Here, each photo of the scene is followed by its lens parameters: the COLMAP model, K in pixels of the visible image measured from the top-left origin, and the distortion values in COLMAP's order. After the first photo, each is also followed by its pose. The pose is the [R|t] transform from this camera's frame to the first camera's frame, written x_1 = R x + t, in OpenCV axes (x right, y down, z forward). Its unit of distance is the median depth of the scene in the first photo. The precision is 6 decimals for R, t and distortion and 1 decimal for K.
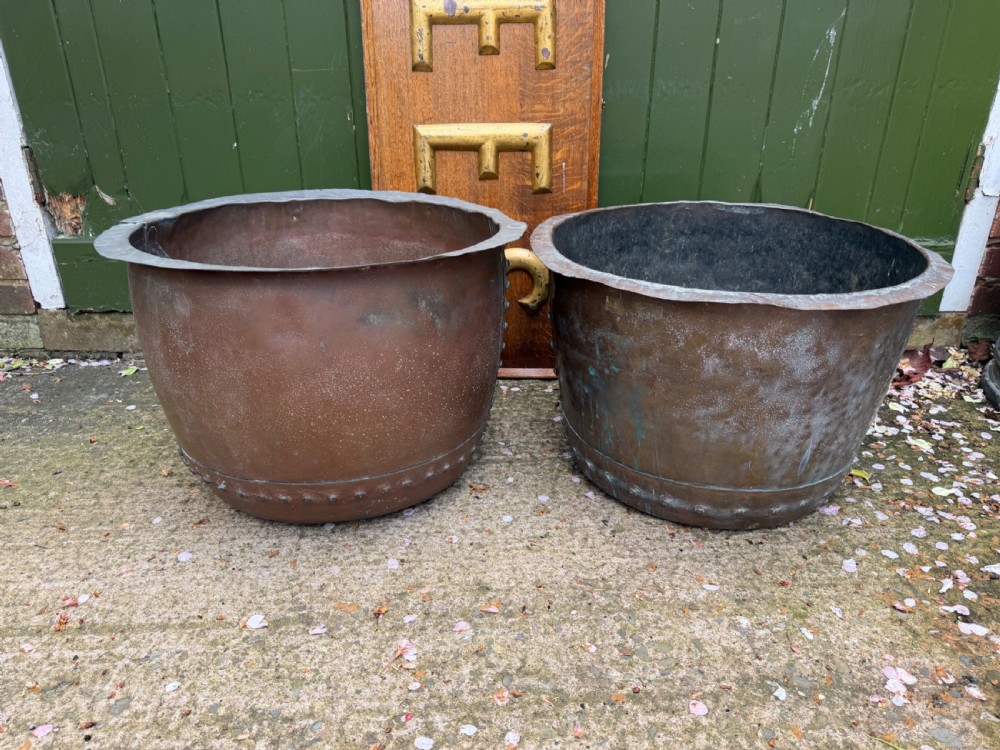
lens RADIAL K [[709.1, 0, 494.8], [0, 709.1, 380.9], [0, 0, 1]] dist [0.017675, -0.025801]
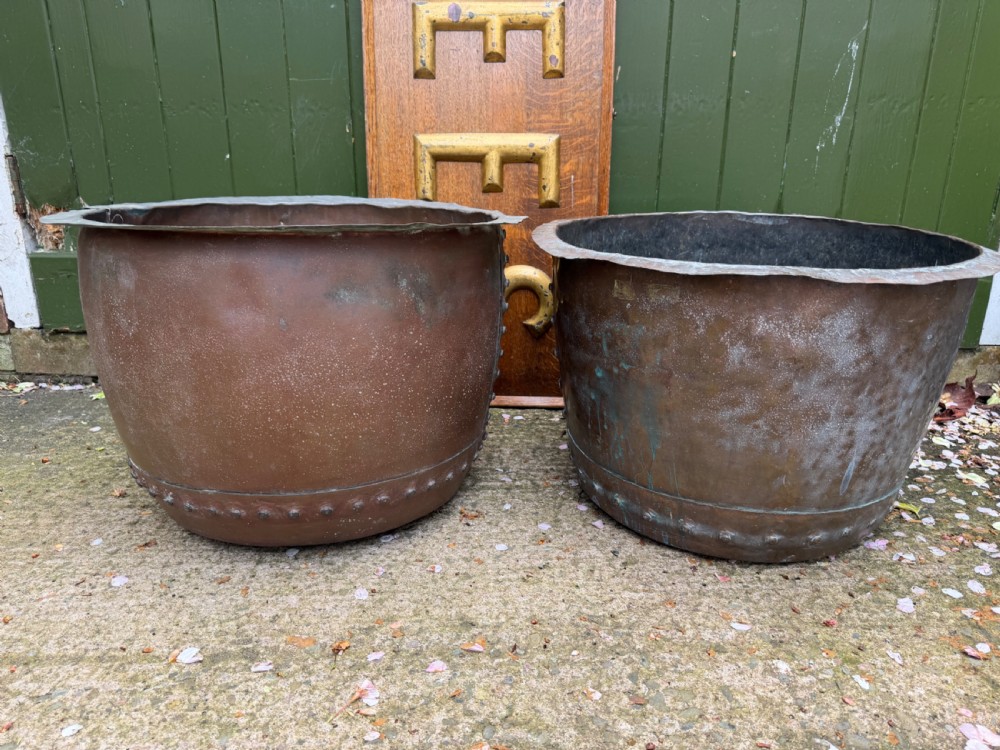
lens RADIAL K [[711.6, 0, 505.7], [0, 711.6, 377.0], [0, 0, 1]] dist [0.010549, -0.016166]
pose [[0.999837, 0.015272, -0.009621, 0.028266], [-0.016249, 0.993648, -0.111354, 0.084450], [0.007859, 0.111492, 0.993734, 0.118421]]
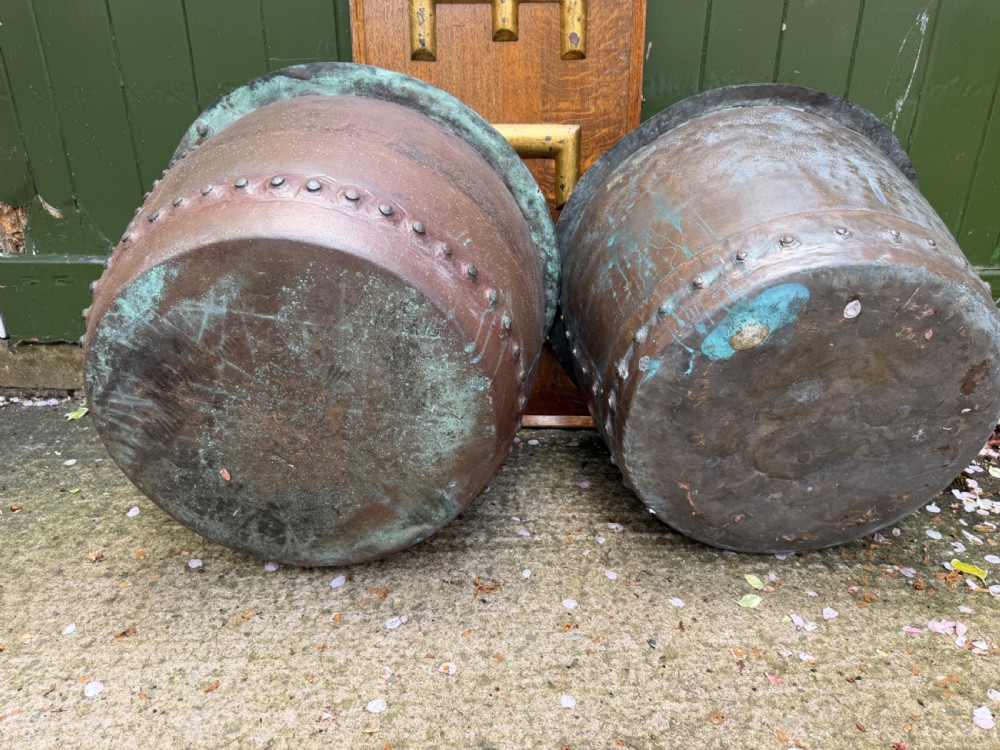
lens RADIAL K [[713.7, 0, 505.3], [0, 713.7, 381.6], [0, 0, 1]] dist [-0.001247, -0.002499]
pose [[0.999909, 0.010680, -0.008229, 0.002700], [-0.010782, 0.999865, -0.012432, -0.068312], [0.008095, 0.012519, 0.999889, 0.224668]]
